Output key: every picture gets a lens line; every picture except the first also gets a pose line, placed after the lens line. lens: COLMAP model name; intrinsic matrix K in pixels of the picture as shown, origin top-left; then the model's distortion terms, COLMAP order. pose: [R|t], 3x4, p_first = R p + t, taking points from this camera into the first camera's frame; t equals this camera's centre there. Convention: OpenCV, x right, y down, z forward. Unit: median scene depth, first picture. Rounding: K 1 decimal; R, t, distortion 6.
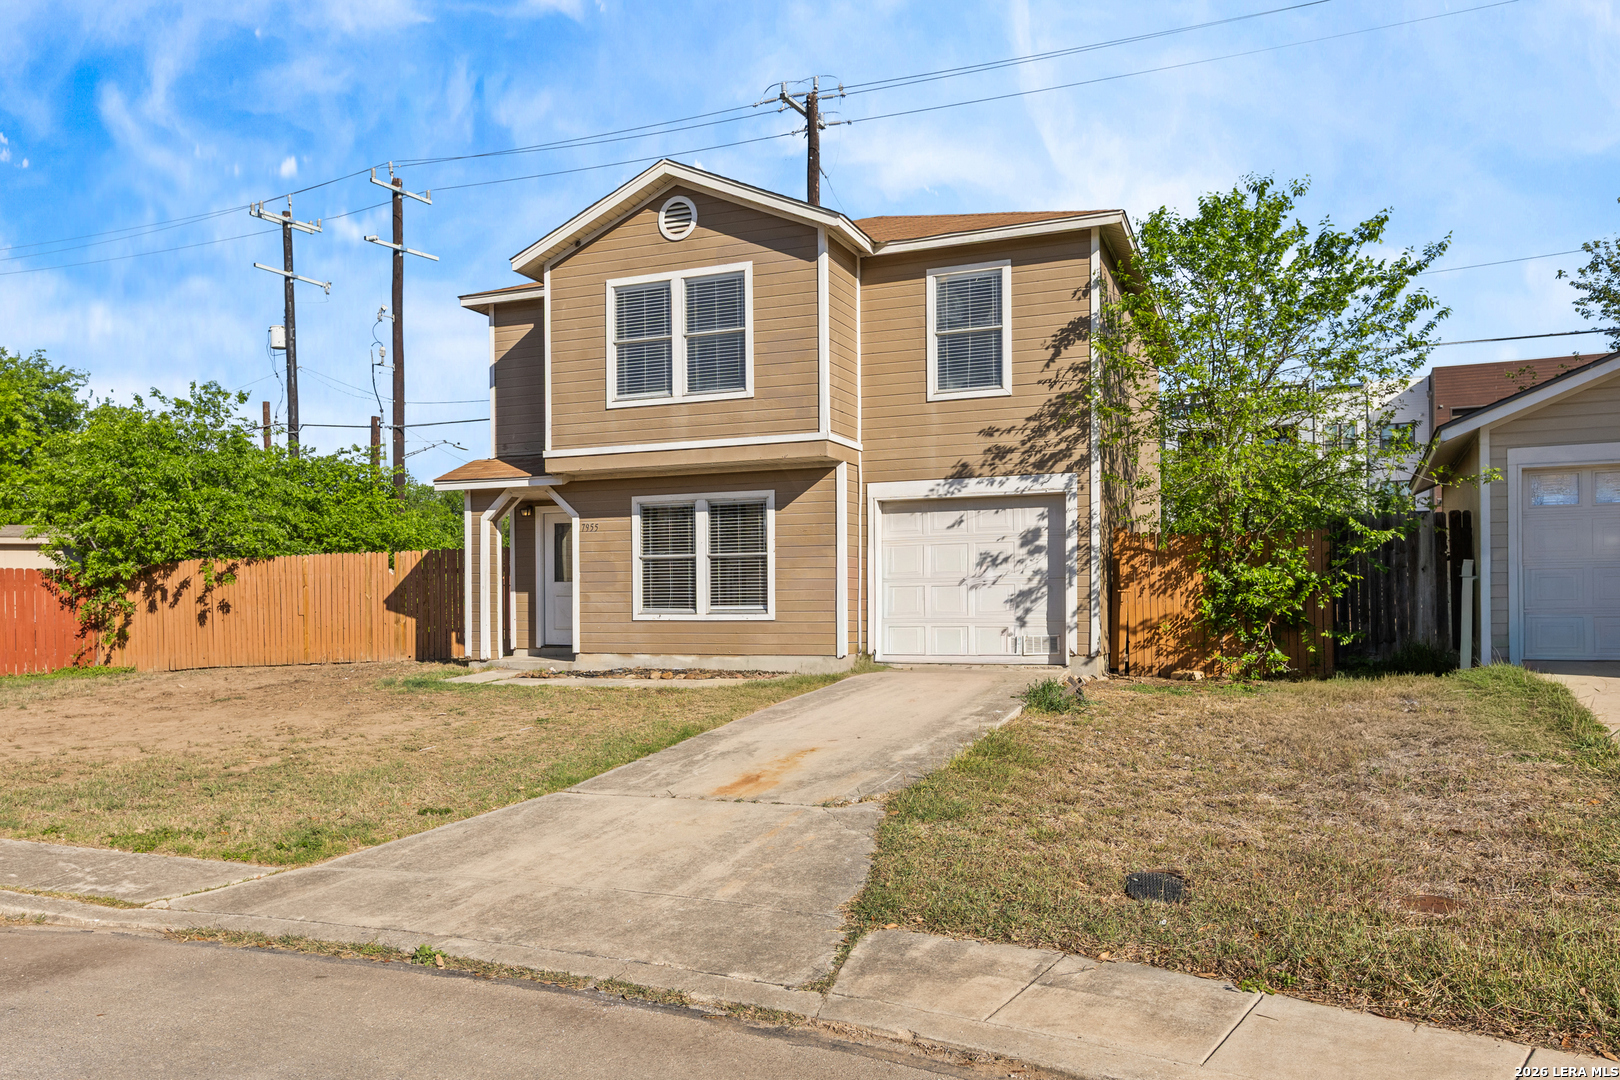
lens RADIAL K [[1159.3, 0, 792.8], [0, 1159.3, 594.9], [0, 0, 1]] dist [0.006852, -0.003246]
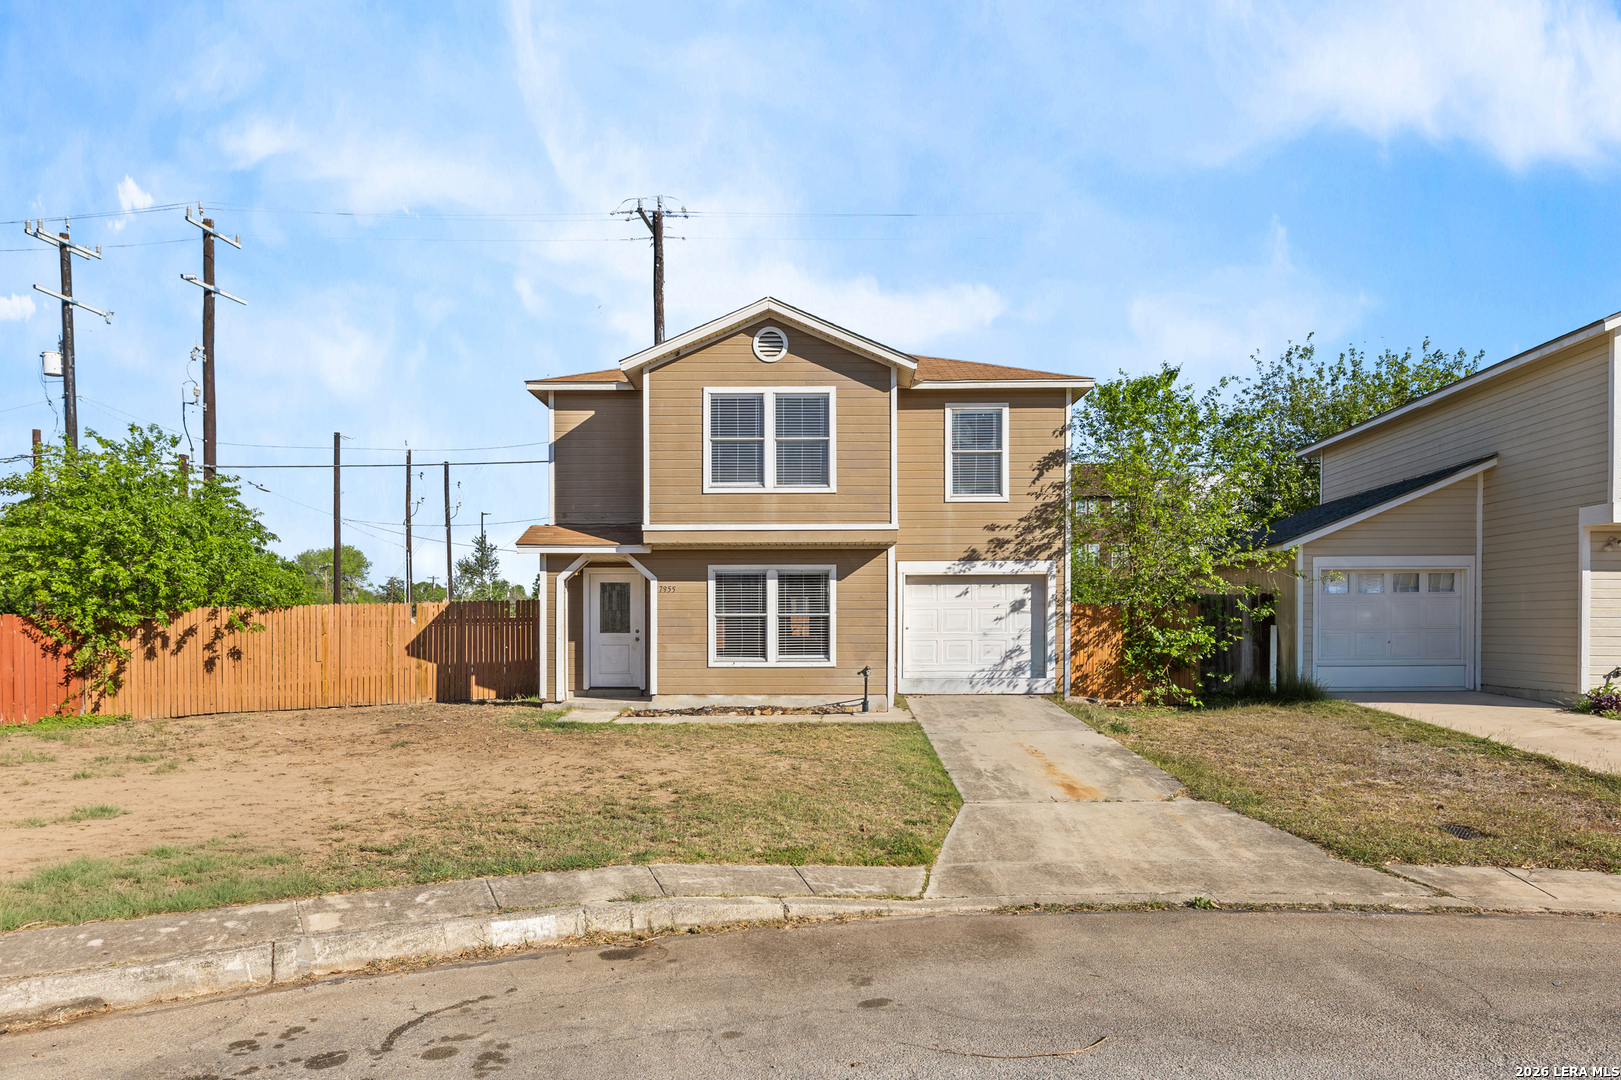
lens RADIAL K [[1019.9, 0, 804.4], [0, 1019.9, 626.2], [0, 0, 1]] dist [-0.004431, 0.006010]
pose [[0.928435, 0.006542, 0.371438, -0.466330], [-0.006615, 0.999978, -0.001078, -0.021301], [-0.371437, -0.001456, 0.928457, -0.029294]]
